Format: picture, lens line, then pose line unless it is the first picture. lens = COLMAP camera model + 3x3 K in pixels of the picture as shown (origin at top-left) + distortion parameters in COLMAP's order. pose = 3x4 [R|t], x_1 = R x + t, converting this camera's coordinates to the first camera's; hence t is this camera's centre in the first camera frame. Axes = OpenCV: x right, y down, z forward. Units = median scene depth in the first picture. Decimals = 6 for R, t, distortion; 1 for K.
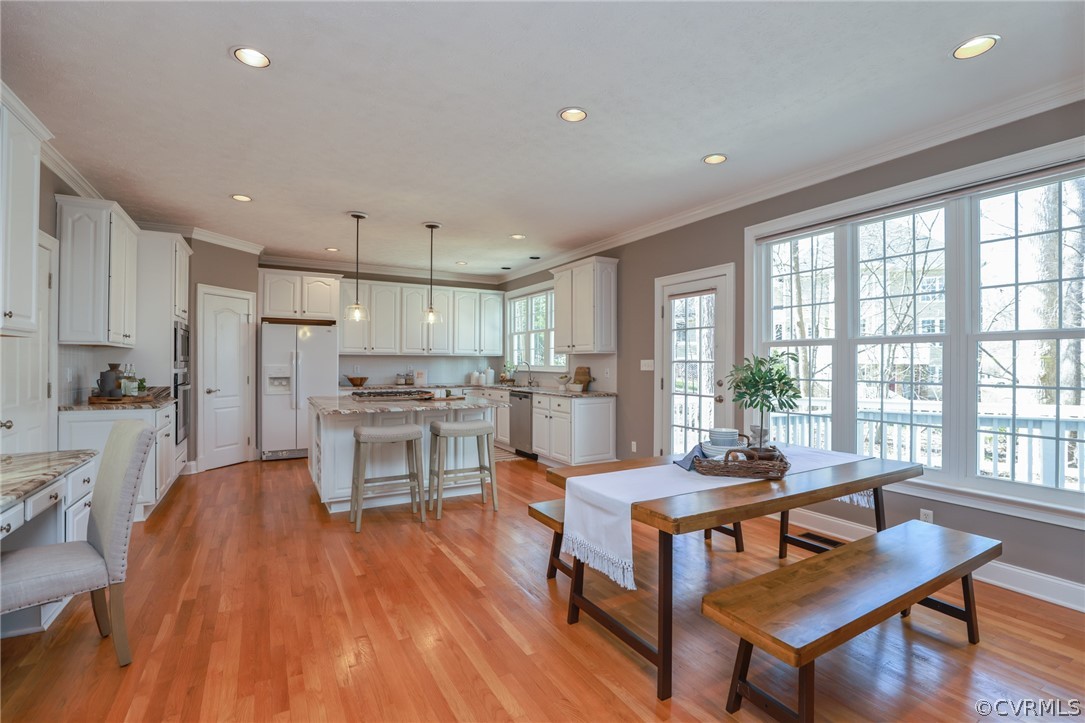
lens RADIAL K [[512.9, 0, 542.5], [0, 512.9, 361.5], [0, 0, 1]] dist [0.000360, 0.000075]
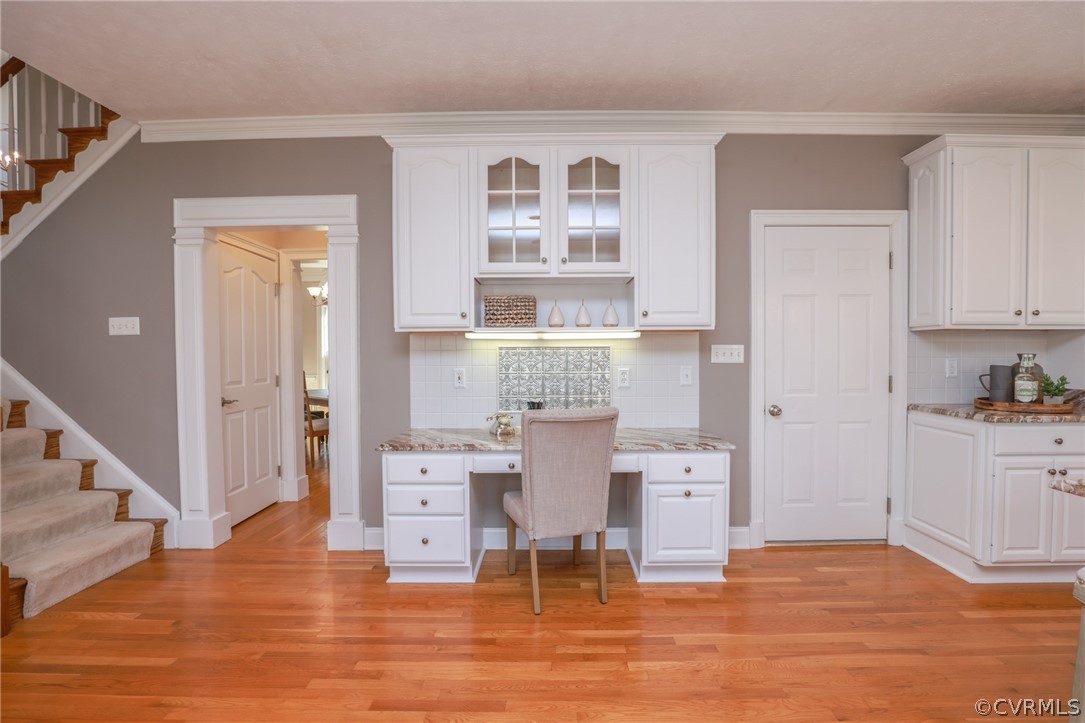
lens RADIAL K [[494.0, 0, 542.5], [0, 494.0, 361.5], [0, 0, 1]] dist [-0.032248, 0.000201]
pose [[-0.488660, 0.022343, -0.872188, 0.062741], [0.000913, 0.999685, 0.025097, -0.003173], [0.872474, 0.011468, -0.488527, 0.845989]]
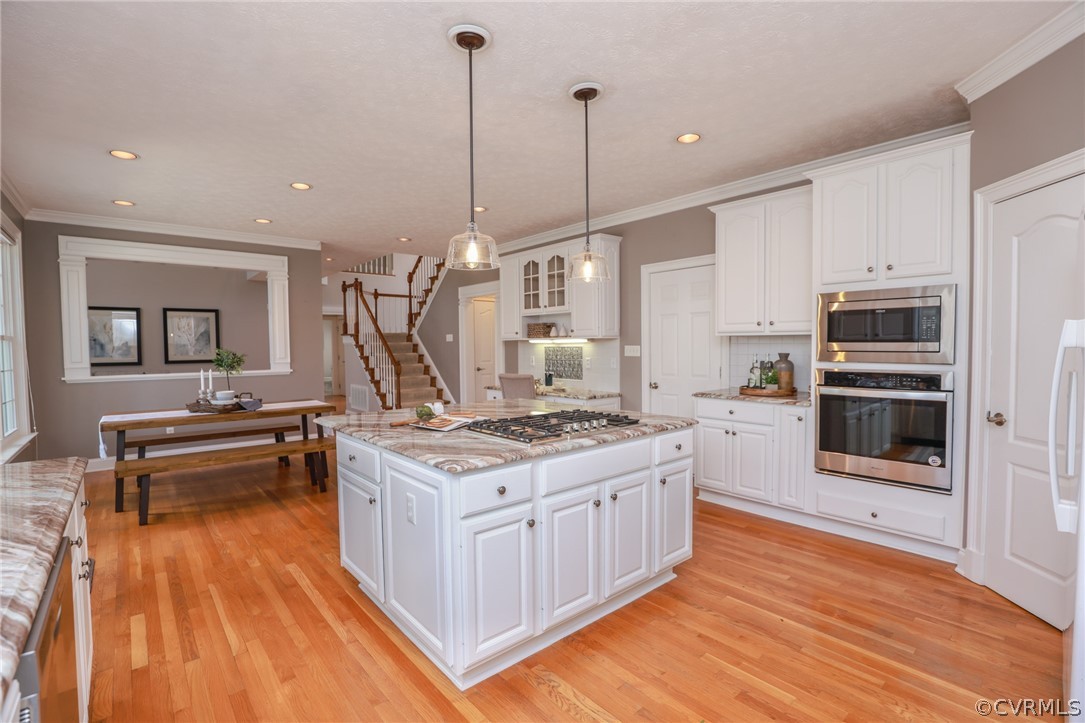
lens RADIAL K [[494.0, 0, 542.5], [0, 494.0, 361.5], [0, 0, 1]] dist [-0.032248, 0.000201]
pose [[-0.980023, 0.010626, -0.198600, -0.270598], [0.003699, 0.999373, 0.035218, -0.015032], [0.198850, 0.033780, -0.979448, 2.025997]]
